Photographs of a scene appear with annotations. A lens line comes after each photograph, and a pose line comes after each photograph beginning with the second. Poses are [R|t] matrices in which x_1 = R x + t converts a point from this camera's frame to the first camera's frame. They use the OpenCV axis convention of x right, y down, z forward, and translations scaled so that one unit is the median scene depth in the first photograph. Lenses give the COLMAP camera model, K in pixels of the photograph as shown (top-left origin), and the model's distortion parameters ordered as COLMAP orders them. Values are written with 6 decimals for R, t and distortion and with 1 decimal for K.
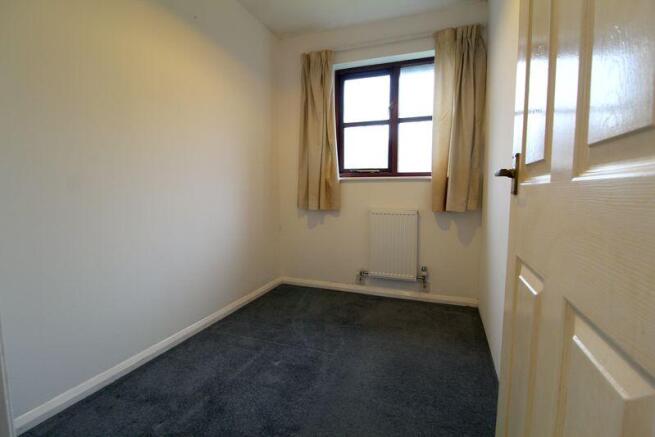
lens RADIAL K [[316.9, 0, 327.5], [0, 316.9, 218.5], [0, 0, 1]] dist [0.000178, -0.014467]
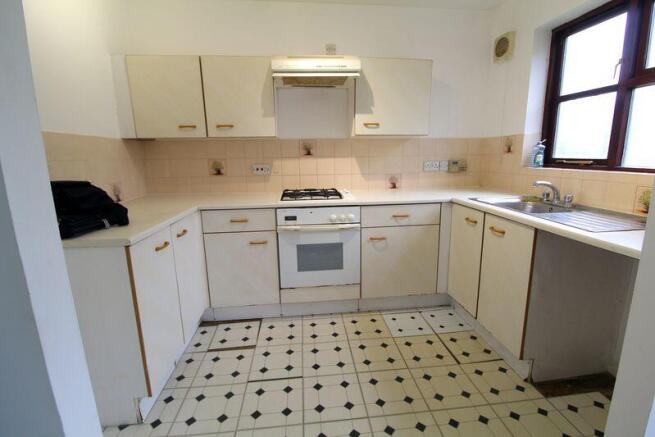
lens RADIAL K [[316.9, 0, 327.5], [0, 316.9, 218.5], [0, 0, 1]] dist [0.000178, -0.014467]
pose [[0.443656, 0.175698, -0.878806, 0.504579], [-0.070341, 0.984396, 0.161298, -0.094207], [0.893433, -0.009745, 0.449091, 0.164231]]
